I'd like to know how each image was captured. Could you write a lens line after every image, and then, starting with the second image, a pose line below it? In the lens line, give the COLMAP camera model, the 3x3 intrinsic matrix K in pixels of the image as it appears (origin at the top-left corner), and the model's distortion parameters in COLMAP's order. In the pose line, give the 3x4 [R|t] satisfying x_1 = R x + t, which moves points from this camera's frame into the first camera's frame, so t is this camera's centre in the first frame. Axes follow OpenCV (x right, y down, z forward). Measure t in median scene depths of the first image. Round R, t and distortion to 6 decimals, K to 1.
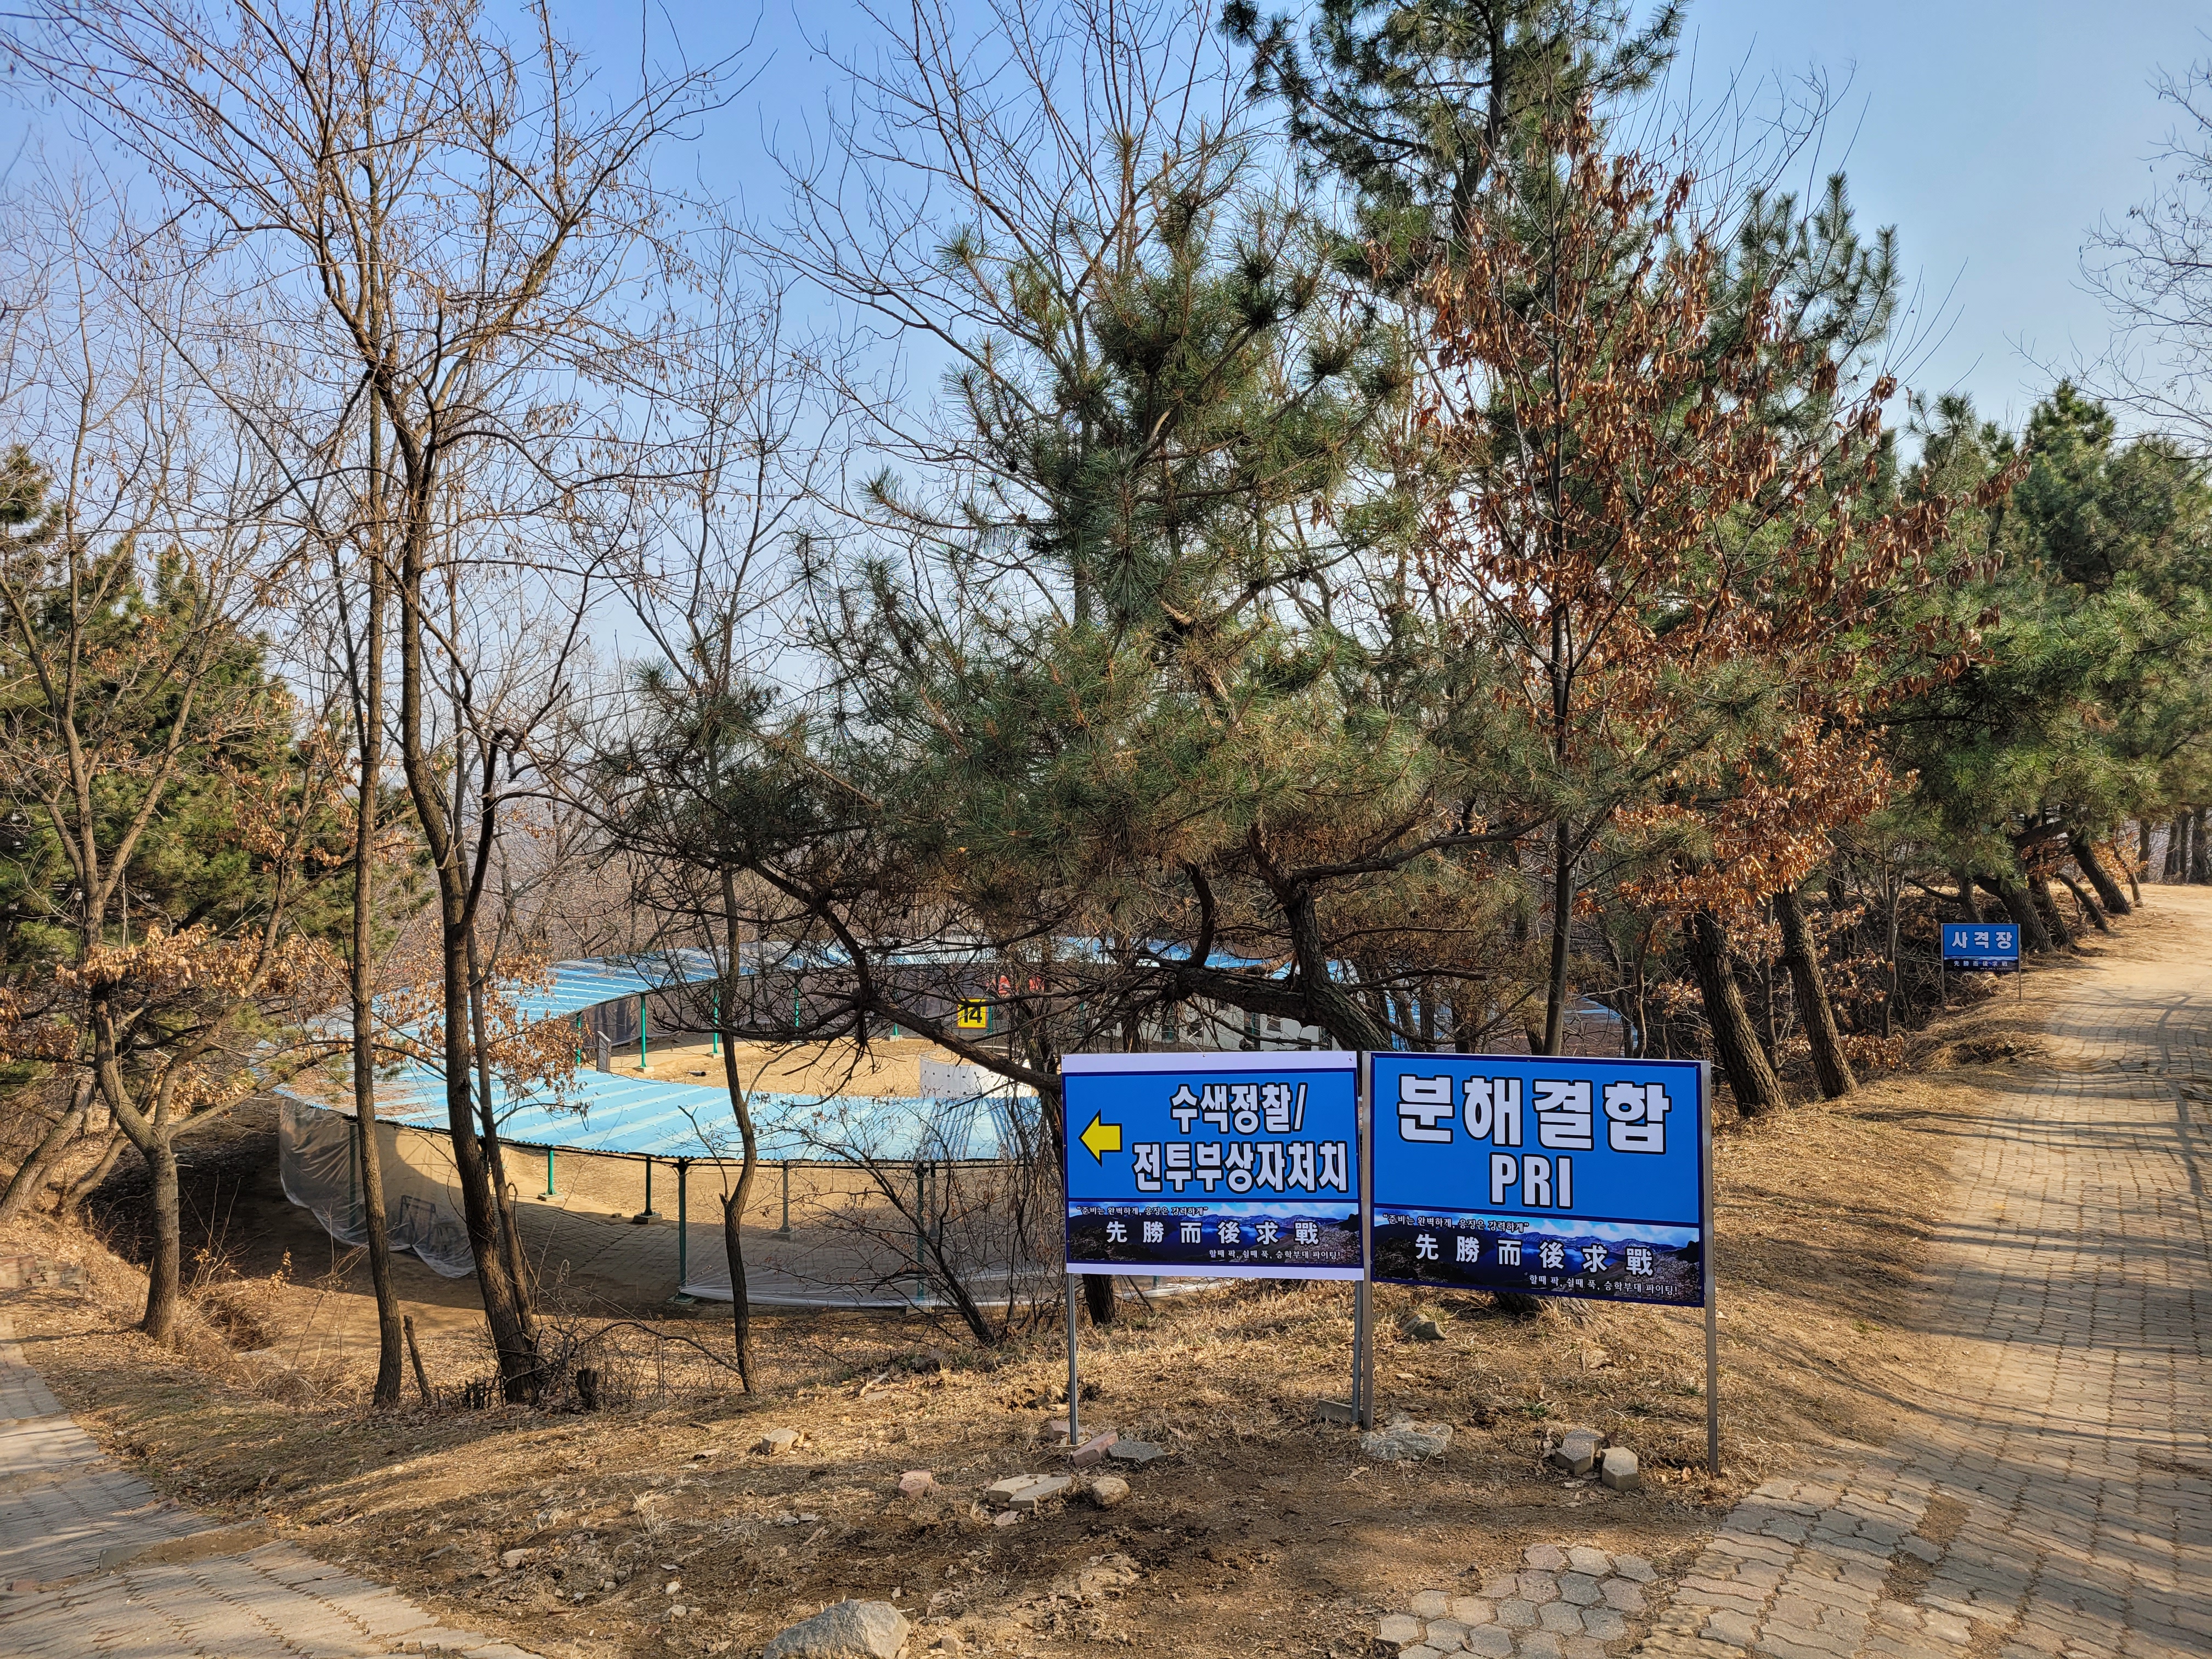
lens RADIAL K [[1658.6, 0, 1109.7], [0, 1658.6, 830.8], [0, 0, 1]] dist [0.009526, -0.002556]
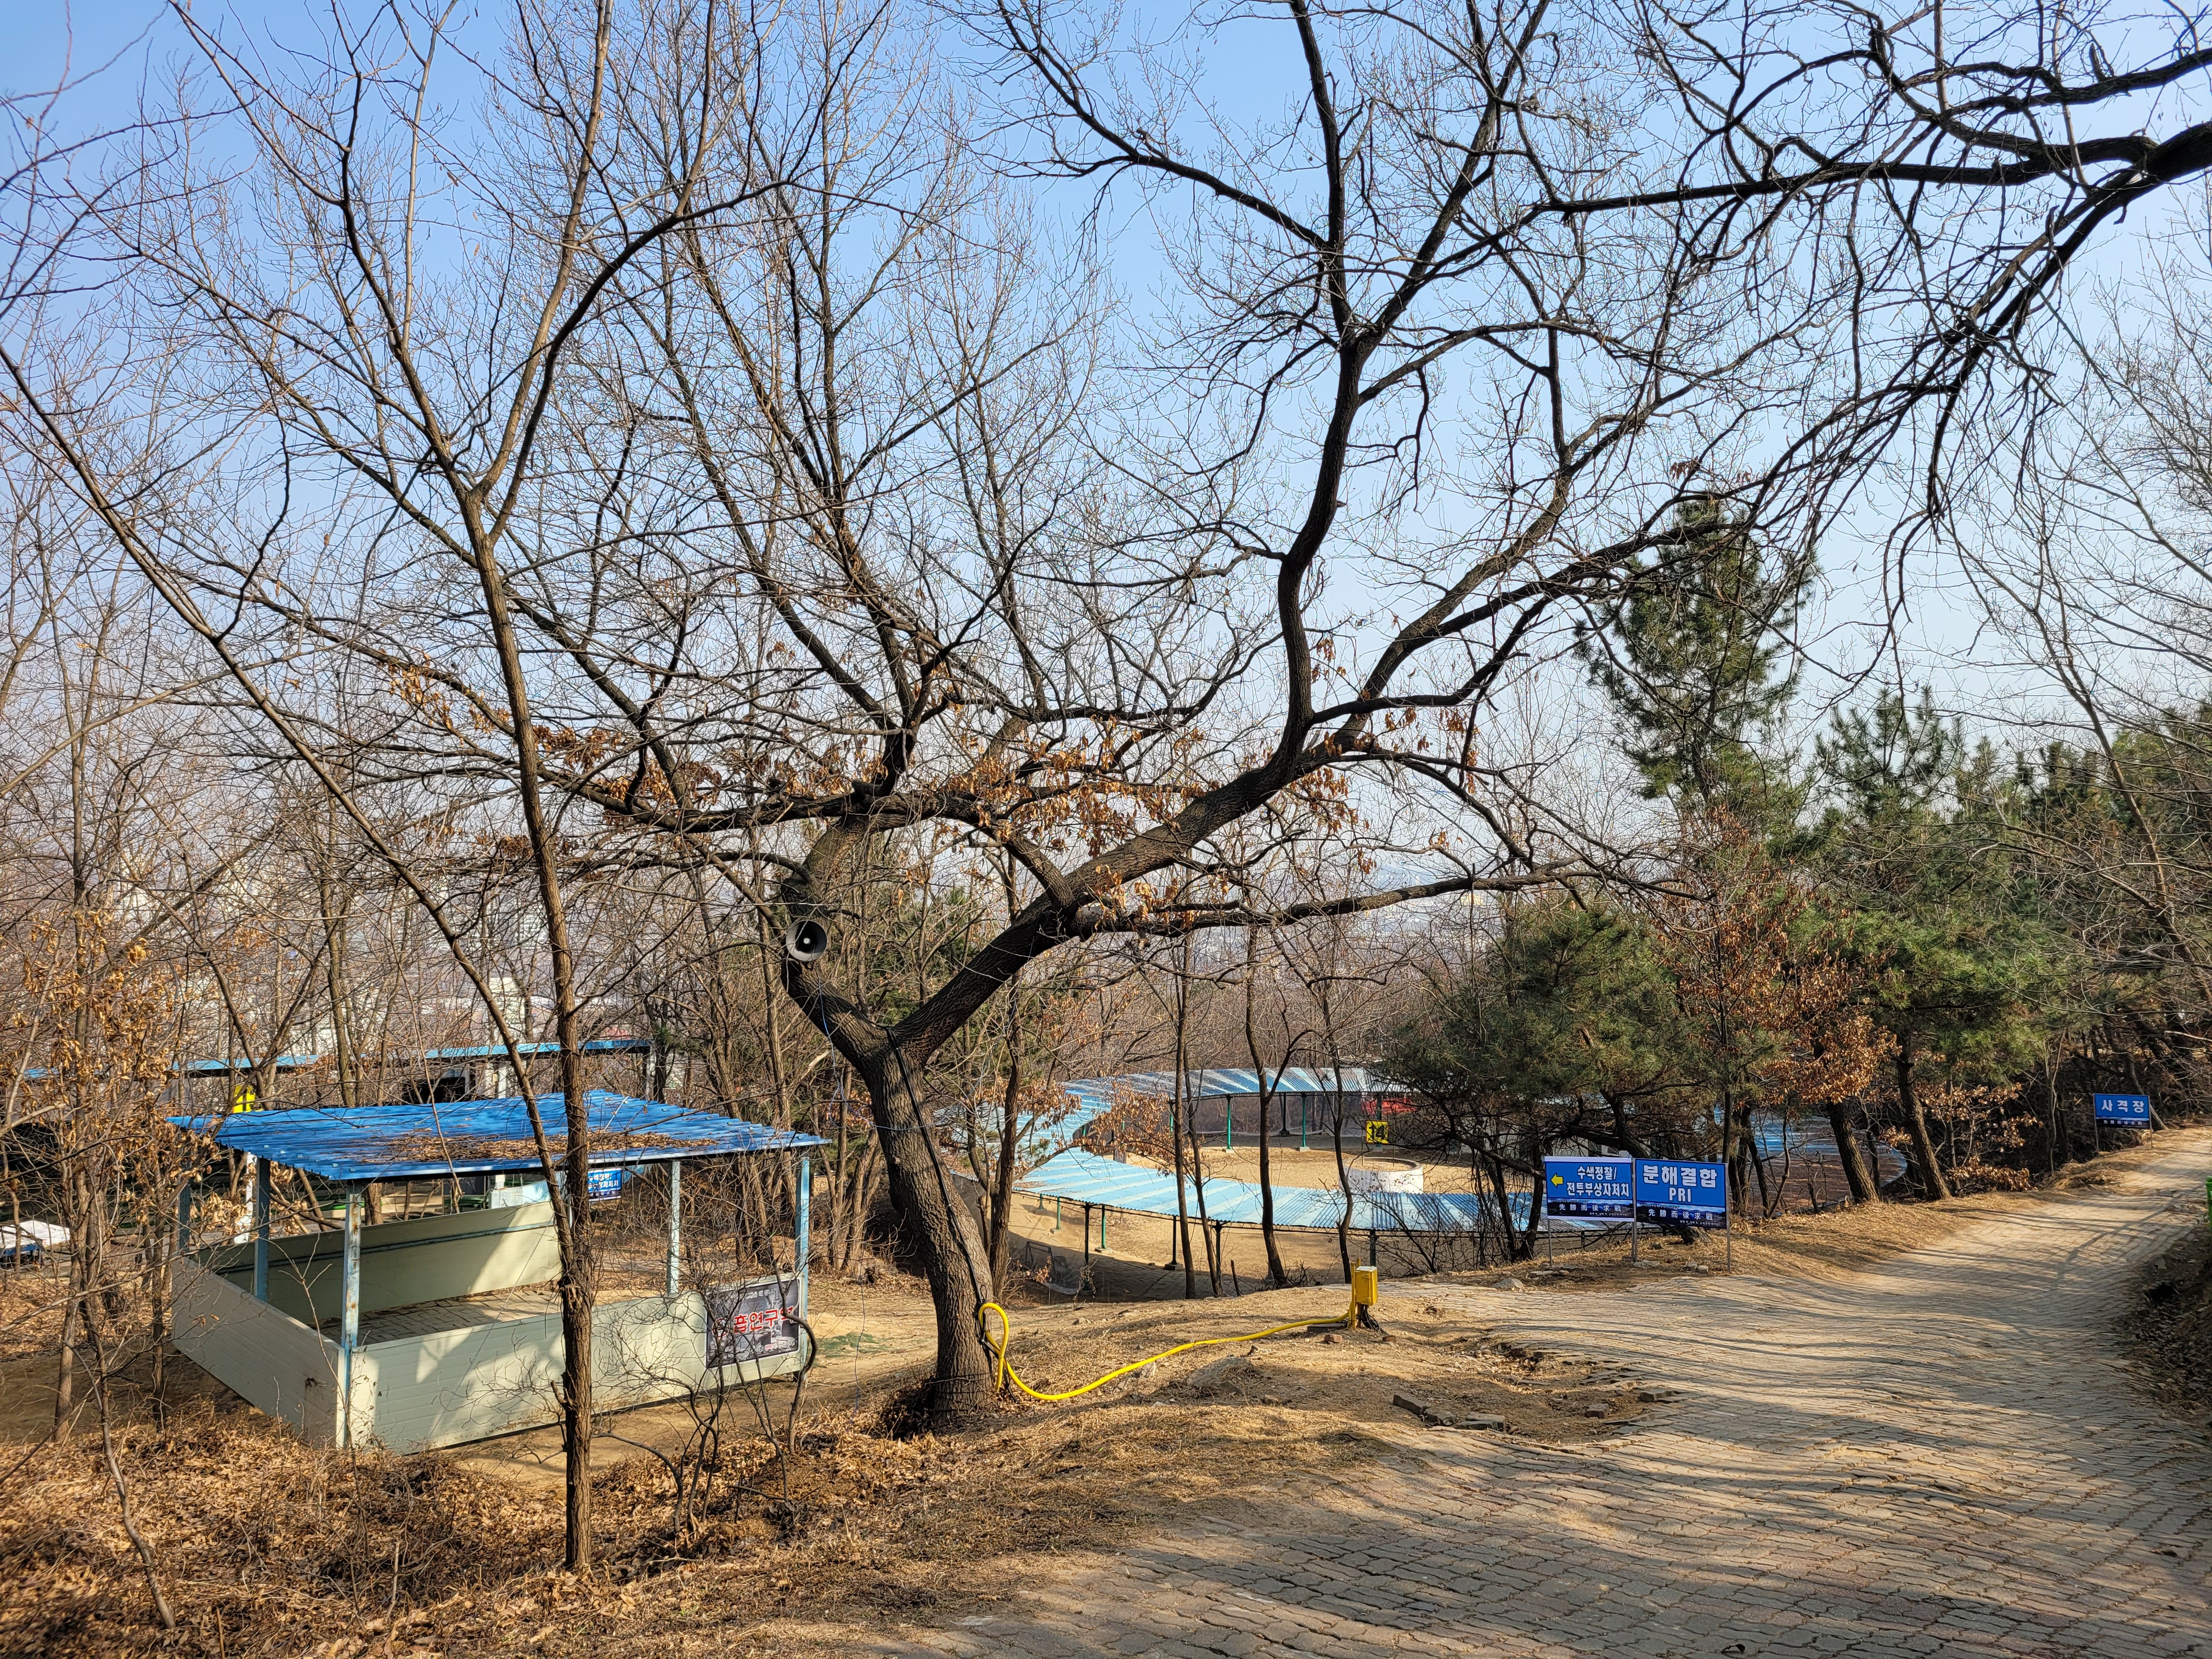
lens RADIAL K [[1658.6, 0, 1099.8], [0, 1658.6, 825.5], [0, 0, 1]] dist [0.009526, -0.002556]
pose [[0.980268, -0.005650, -0.197594, -0.262102], [-0.008122, 0.997596, -0.068817, -0.324827], [0.197508, 0.069064, 0.977865, -2.760712]]
